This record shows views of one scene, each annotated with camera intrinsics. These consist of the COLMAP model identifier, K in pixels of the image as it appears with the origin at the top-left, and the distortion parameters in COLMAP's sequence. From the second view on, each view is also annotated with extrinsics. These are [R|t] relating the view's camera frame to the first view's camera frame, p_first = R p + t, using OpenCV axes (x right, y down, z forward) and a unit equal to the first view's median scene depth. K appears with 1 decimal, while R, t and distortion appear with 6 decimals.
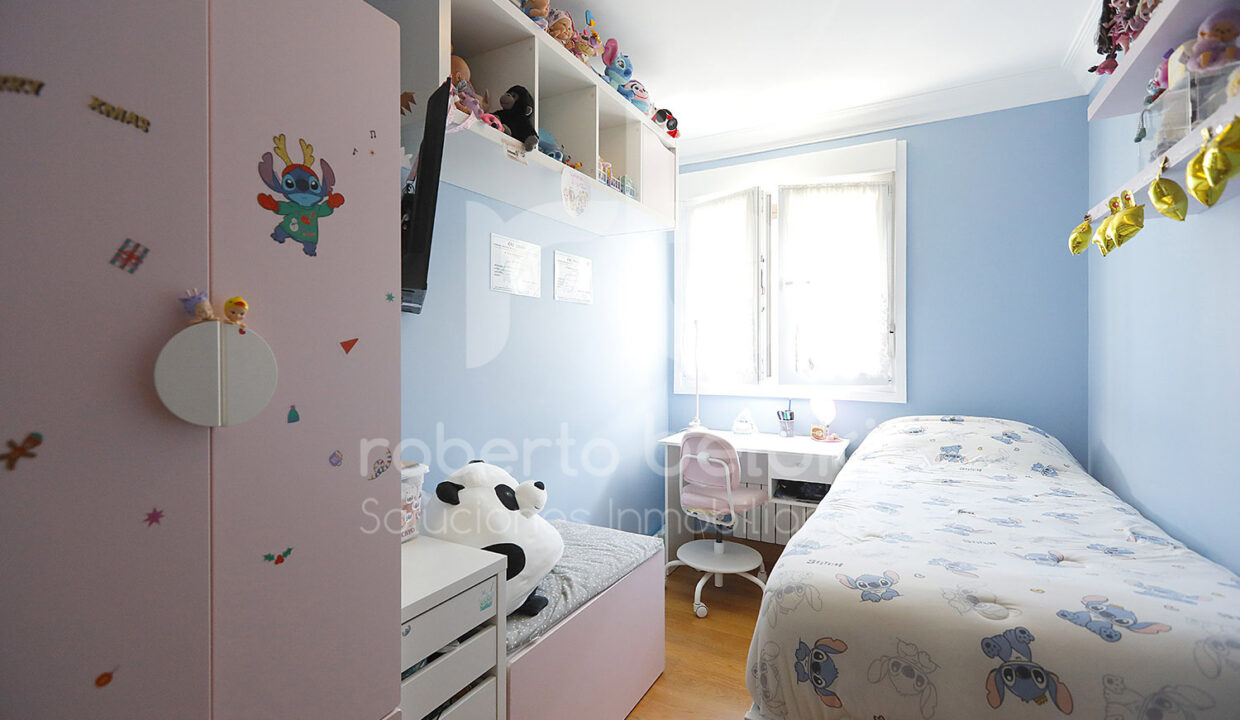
lens RADIAL K [[554.8, 0, 617.9], [0, 554.8, 349.2], [0, 0, 1]] dist [0.003120, 0.003677]
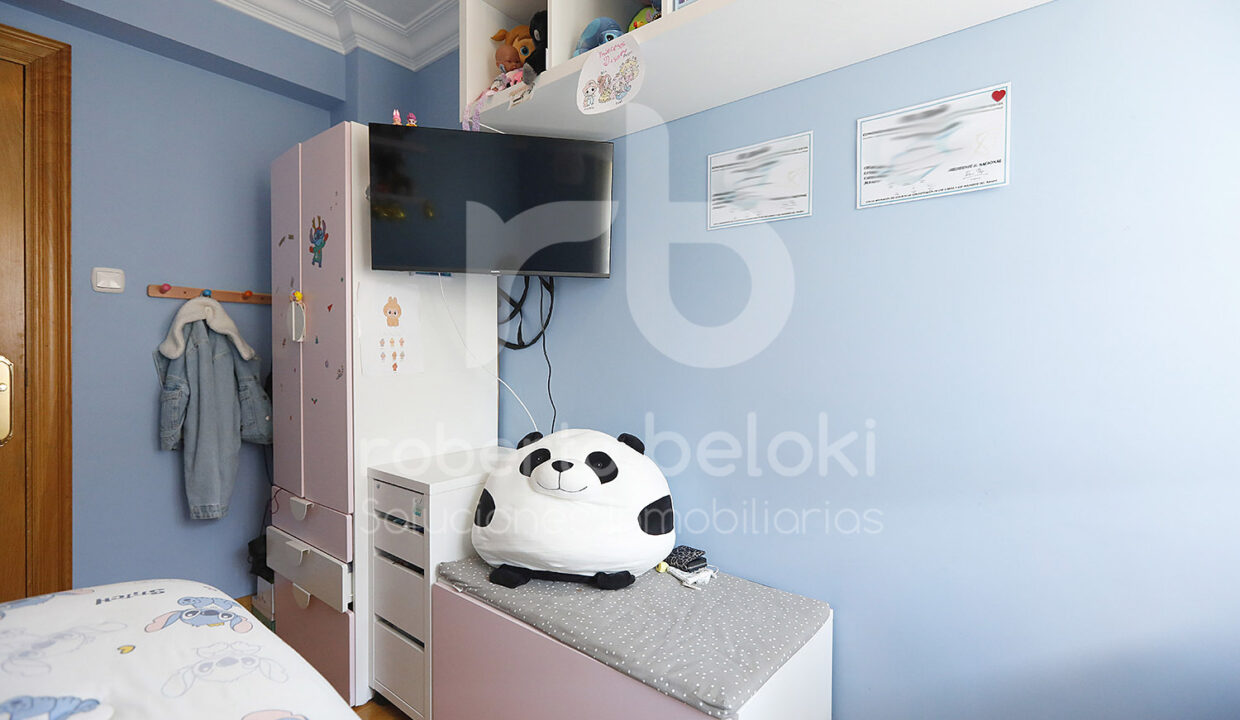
lens RADIAL K [[554.8, 0, 614.3], [0, 554.8, 360.9], [0, 0, 1]] dist [0.003120, 0.003677]
pose [[-0.185825, 0.010789, -0.982524, 0.734533], [-0.008817, 0.999881, 0.012647, 0.084942], [0.982543, 0.011013, -0.185707, 1.362099]]
